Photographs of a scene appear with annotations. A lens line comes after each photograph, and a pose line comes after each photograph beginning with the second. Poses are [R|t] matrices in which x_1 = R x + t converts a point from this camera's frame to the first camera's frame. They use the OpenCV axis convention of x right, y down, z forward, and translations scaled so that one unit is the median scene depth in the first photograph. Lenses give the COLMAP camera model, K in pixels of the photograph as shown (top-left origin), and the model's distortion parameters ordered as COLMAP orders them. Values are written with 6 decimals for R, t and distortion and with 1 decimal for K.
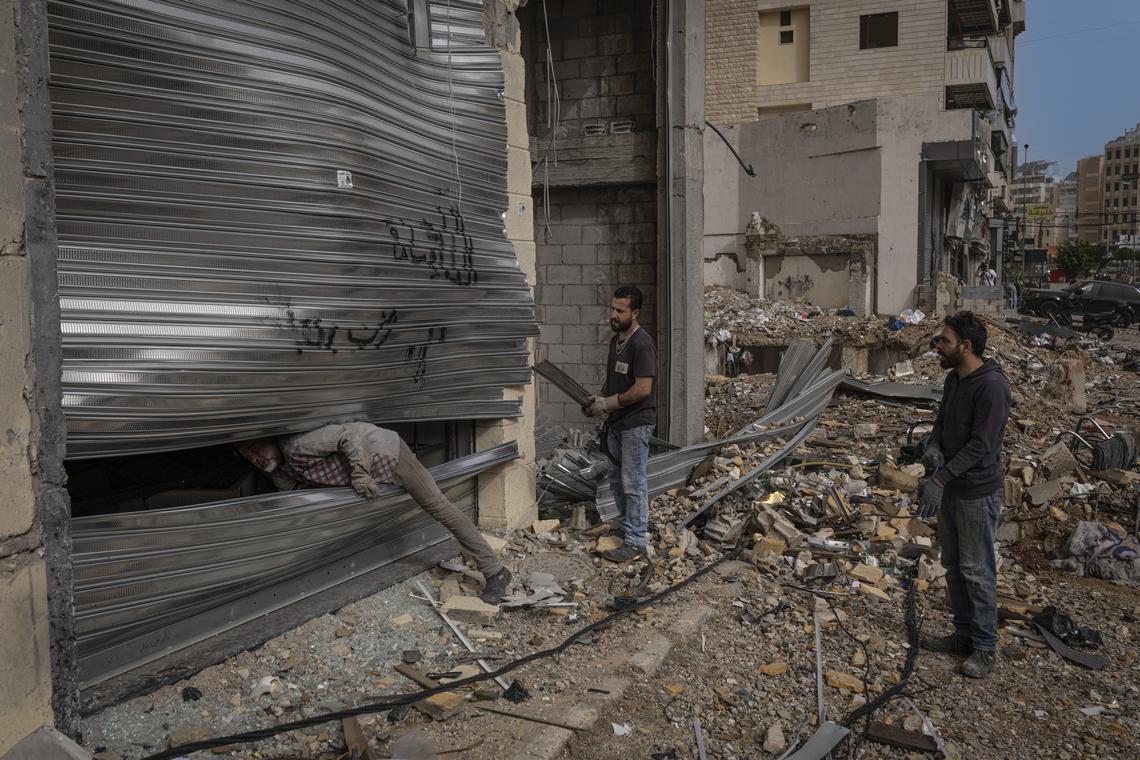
lens RADIAL K [[1084.2, 0, 569.5], [0, 1084.2, 381.6], [0, 0, 1]] dist [-0.035772, 0.000000]
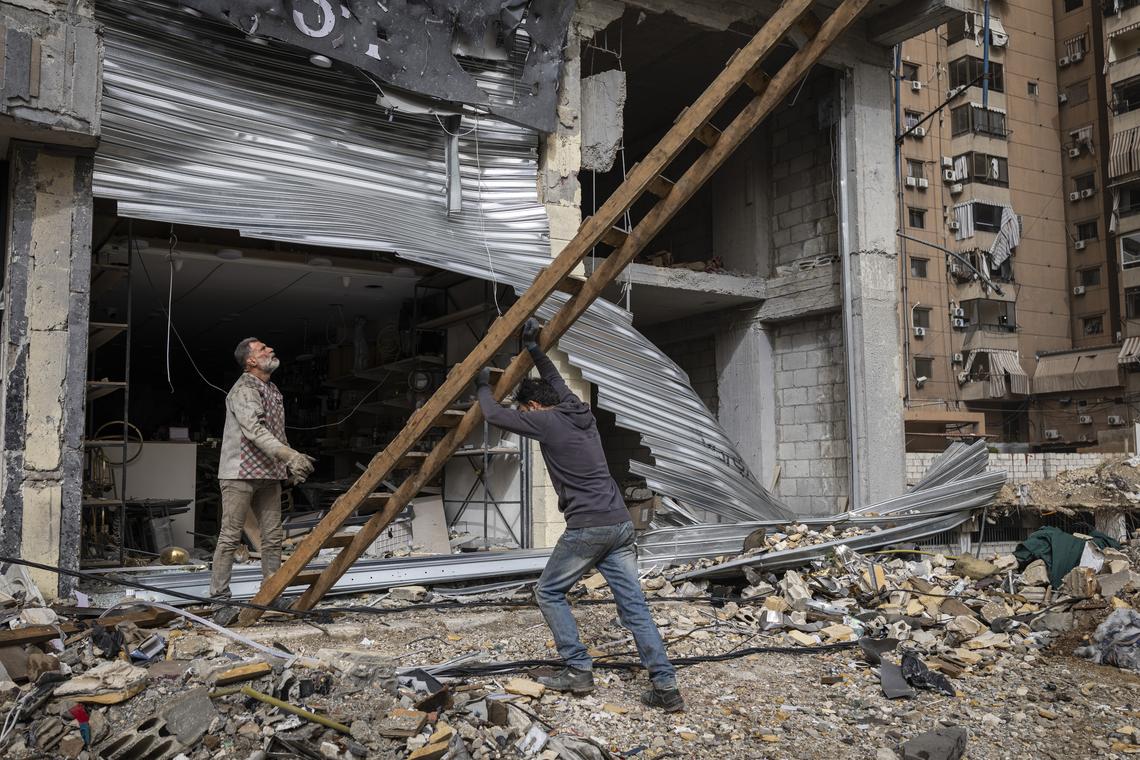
lens RADIAL K [[1084.2, 0, 572.3], [0, 1084.2, 378.3], [0, 0, 1]] dist [-0.035772, 0.000000]
pose [[0.830604, -0.050399, -0.554579, 0.597550], [-0.050449, 0.984990, -0.165072, 0.109421], [0.554574, 0.165087, 0.815594, -0.043488]]
